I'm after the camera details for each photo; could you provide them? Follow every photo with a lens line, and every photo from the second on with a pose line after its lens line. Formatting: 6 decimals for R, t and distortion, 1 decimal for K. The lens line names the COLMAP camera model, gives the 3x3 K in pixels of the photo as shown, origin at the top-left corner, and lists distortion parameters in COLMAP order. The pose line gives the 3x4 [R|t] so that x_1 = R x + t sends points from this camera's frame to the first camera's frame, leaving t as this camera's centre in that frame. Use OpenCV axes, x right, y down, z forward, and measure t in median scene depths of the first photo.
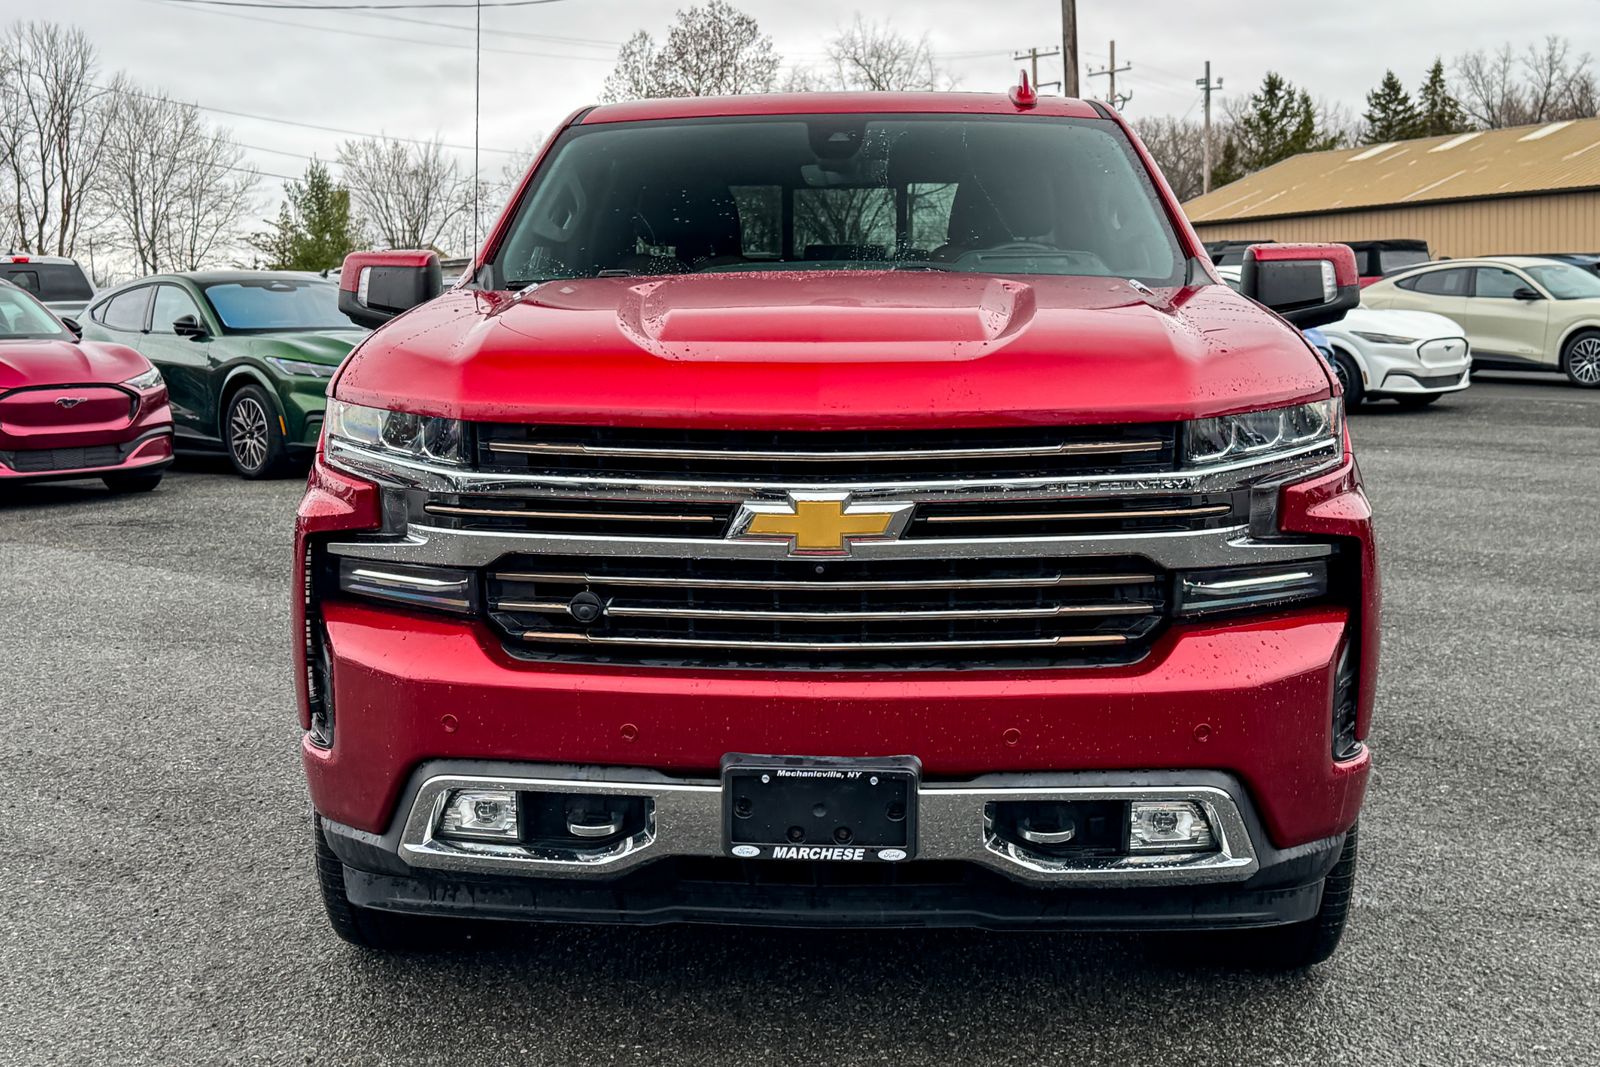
lens RADIAL K [[2116.2, 0, 800.0], [0, 2116.2, 533.5], [0, 0, 1]] dist [0.091703, -0.027823]
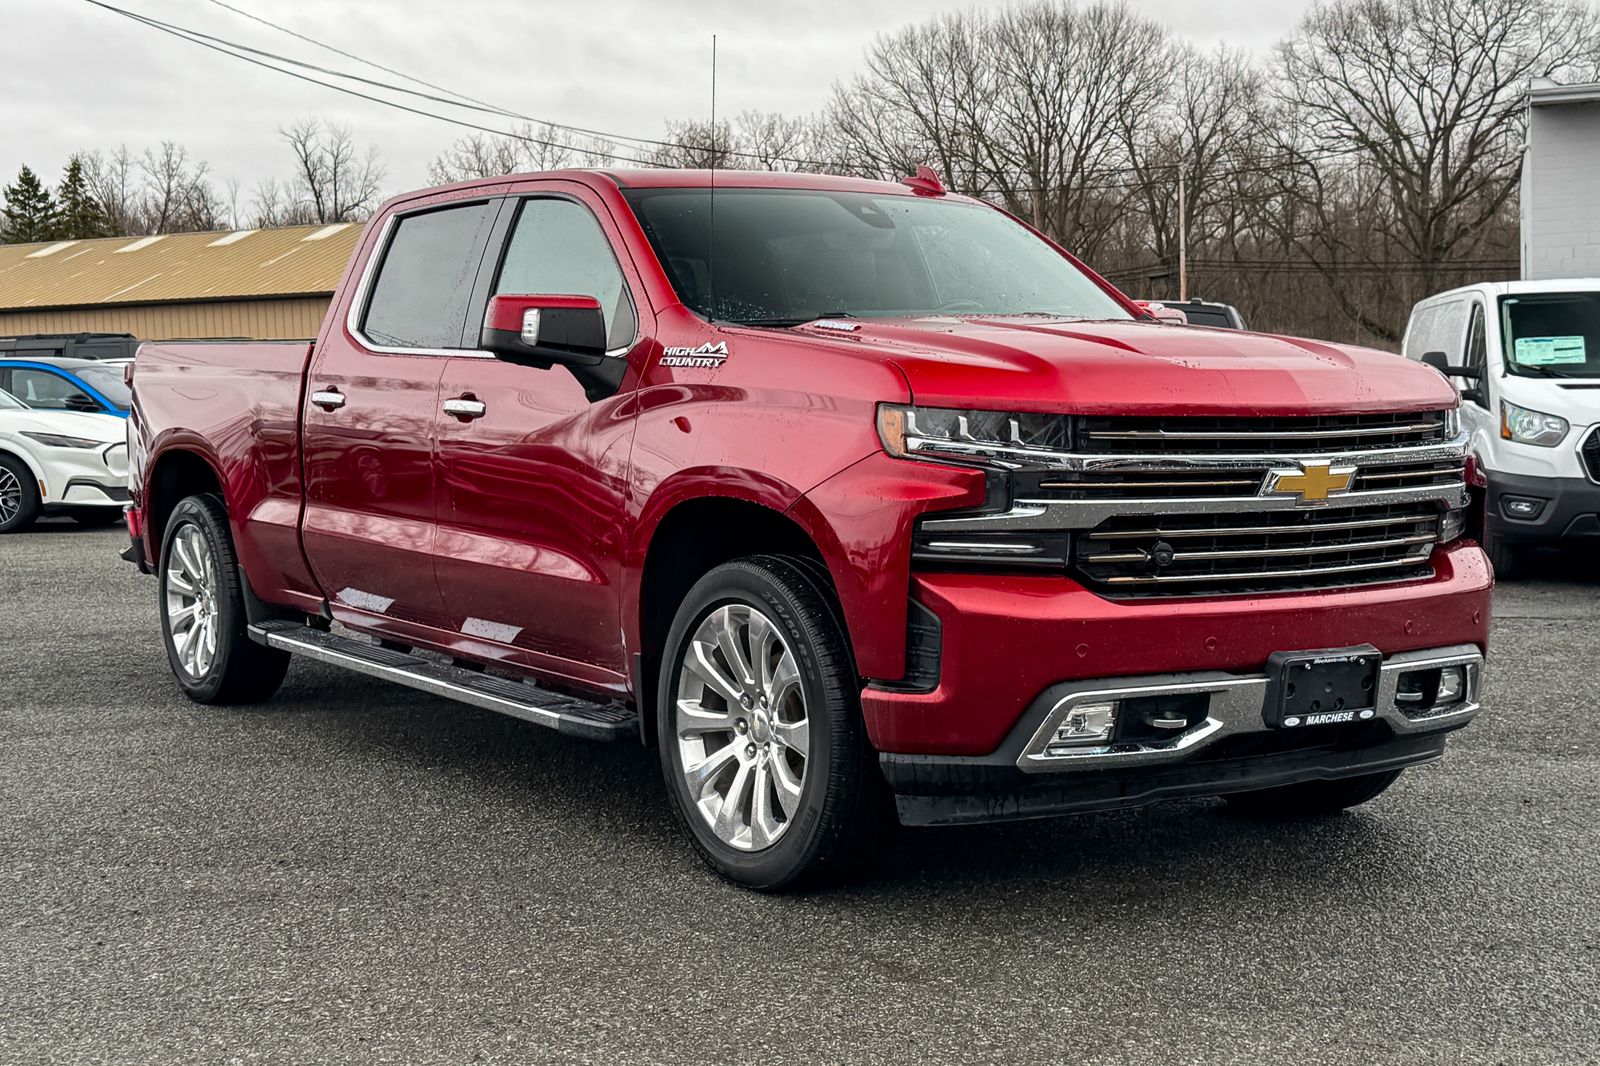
lens RADIAL K [[2257.3, 0, 800.0], [0, 2257.3, 533.0], [0, 0, 1]] dist [0.045912, 0.056278]
pose [[0.798770, -0.039517, 0.600338, -1.044455], [0.072915, 0.996844, -0.031399, 0.045736], [-0.597202, 0.068854, 0.799130, 0.008491]]
